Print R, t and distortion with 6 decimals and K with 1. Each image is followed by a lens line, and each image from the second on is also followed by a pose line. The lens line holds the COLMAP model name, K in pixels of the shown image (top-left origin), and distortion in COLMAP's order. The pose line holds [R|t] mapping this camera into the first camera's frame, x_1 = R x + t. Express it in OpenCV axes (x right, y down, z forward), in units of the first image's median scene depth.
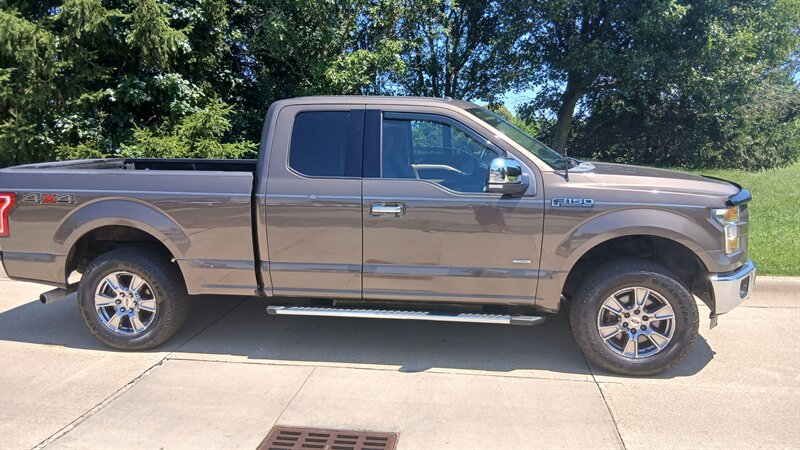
lens RADIAL K [[619.1, 0, 415.5], [0, 619.1, 222.3], [0, 0, 1]] dist [0.123048, -0.216123]
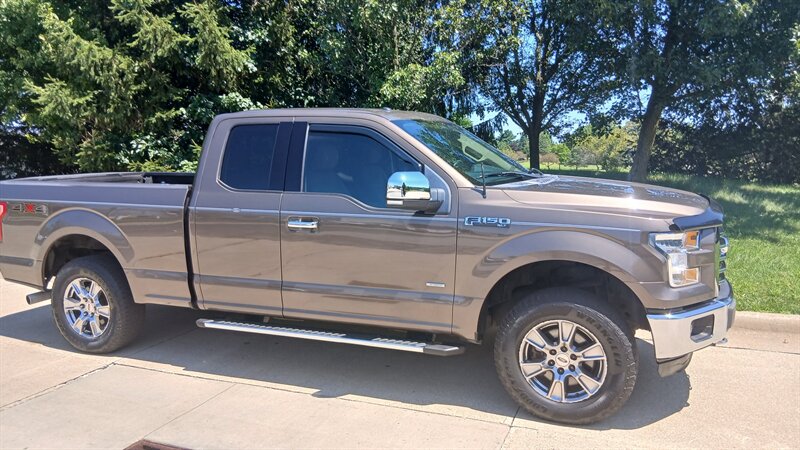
lens RADIAL K [[621.2, 0, 412.4], [0, 621.2, 223.2], [0, 0, 1]] dist [0.122552, -0.221816]
pose [[0.972478, 0.022411, -0.231916, 0.334036], [-0.027952, 0.999396, -0.020632, -0.007565], [0.231314, 0.026547, 0.972517, 0.096396]]
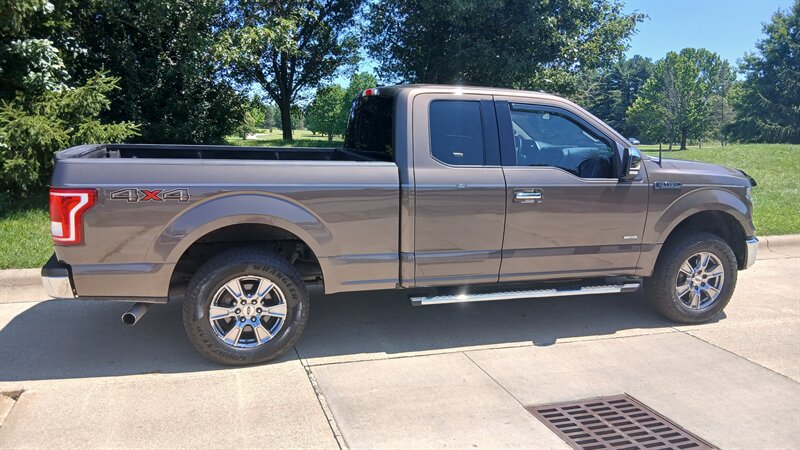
lens RADIAL K [[606.4, 0, 418.6], [0, 606.4, 225.9], [0, 0, 1]] dist [0.109680, -0.190167]
pose [[0.900174, -0.050349, 0.432610, -0.649106], [0.037014, 0.998546, 0.039197, -0.016611], [-0.433955, -0.019271, 0.900729, 0.138045]]
